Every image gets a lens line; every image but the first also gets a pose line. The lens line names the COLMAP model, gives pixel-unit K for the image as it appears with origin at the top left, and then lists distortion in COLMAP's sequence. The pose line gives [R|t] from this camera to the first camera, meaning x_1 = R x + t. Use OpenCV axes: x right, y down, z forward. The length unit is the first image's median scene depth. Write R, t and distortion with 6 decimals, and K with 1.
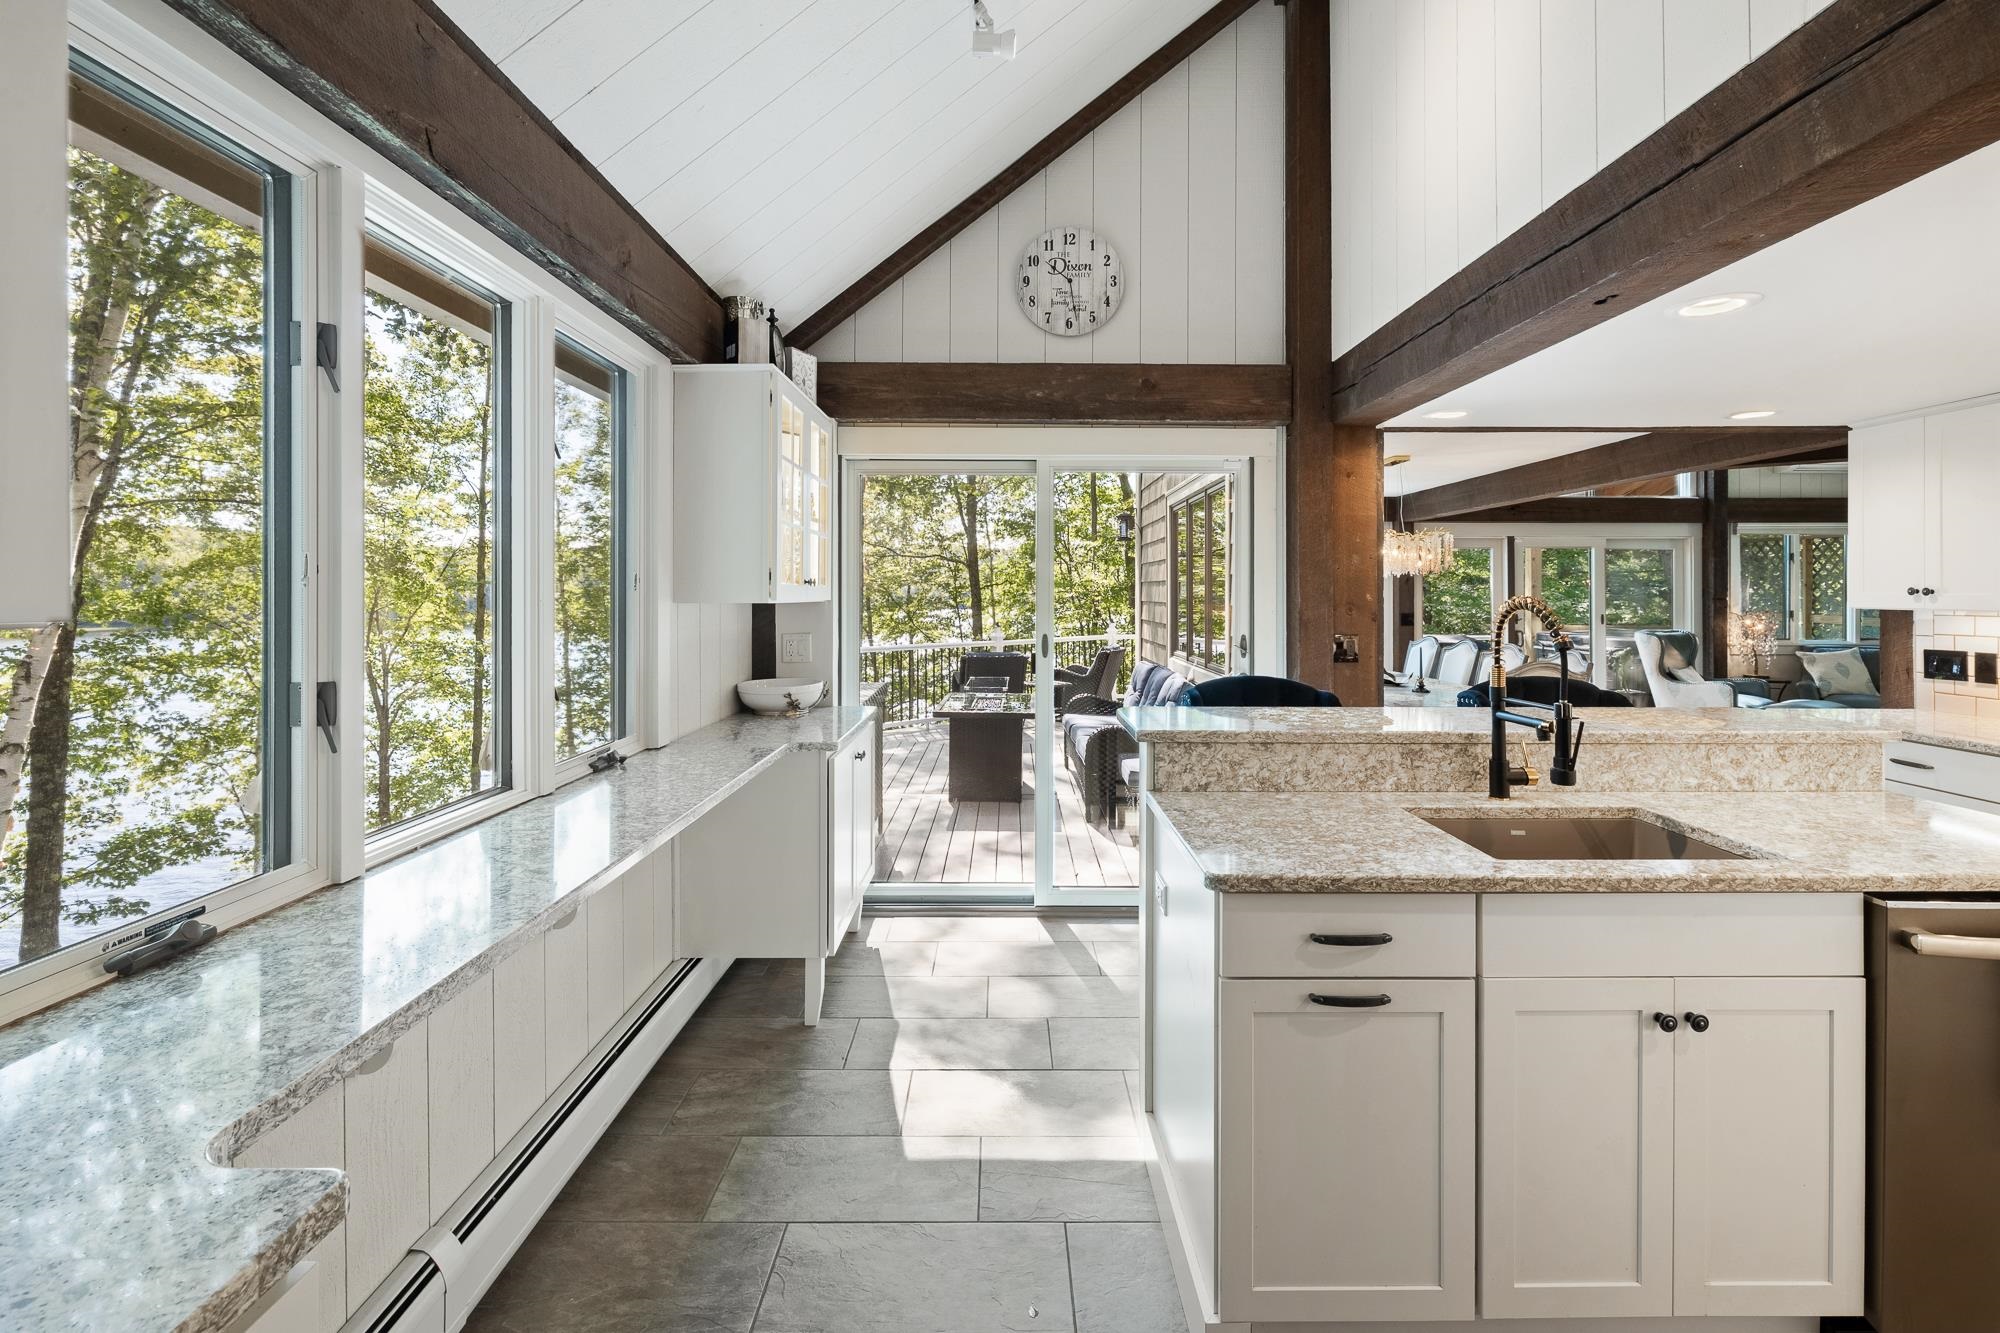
lens RADIAL K [[870.8, 0, 1007.4], [0, 870.8, 593.8], [0, 0, 1]] dist [-0.000989, -0.001582]
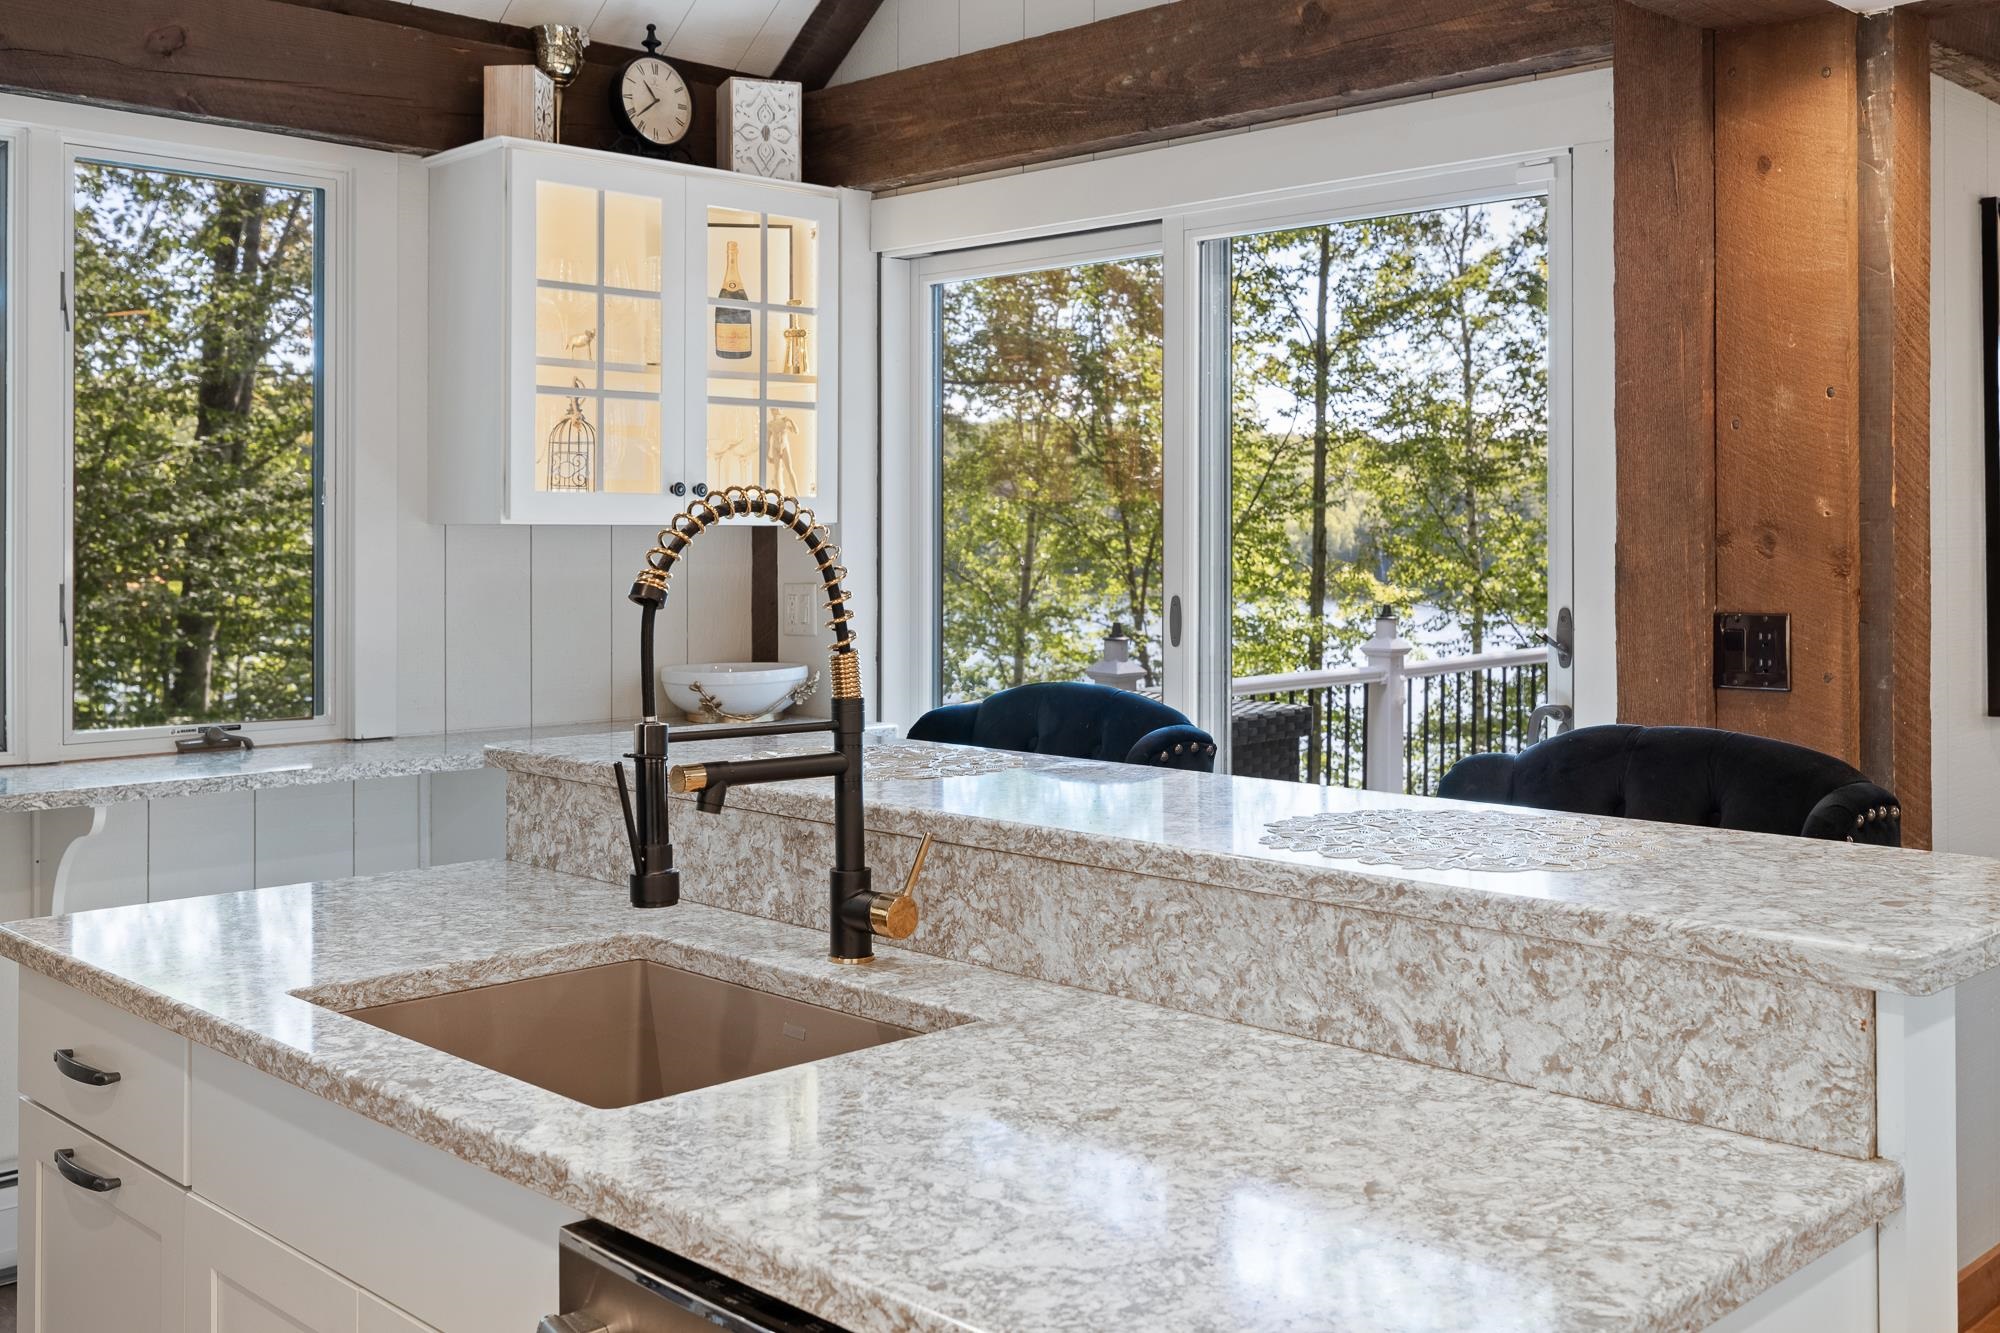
lens RADIAL K [[1989.8, 0, 1030.1], [0, 1989.8, 536.0], [0, 0, 1]] dist [0.003783, 0.000000]
pose [[0.700722, -0.001572, -0.713432, 0.766585], [0.002661, 0.999996, 0.000411, 0.014854], [0.713429, -0.002187, 0.700724, 0.215061]]
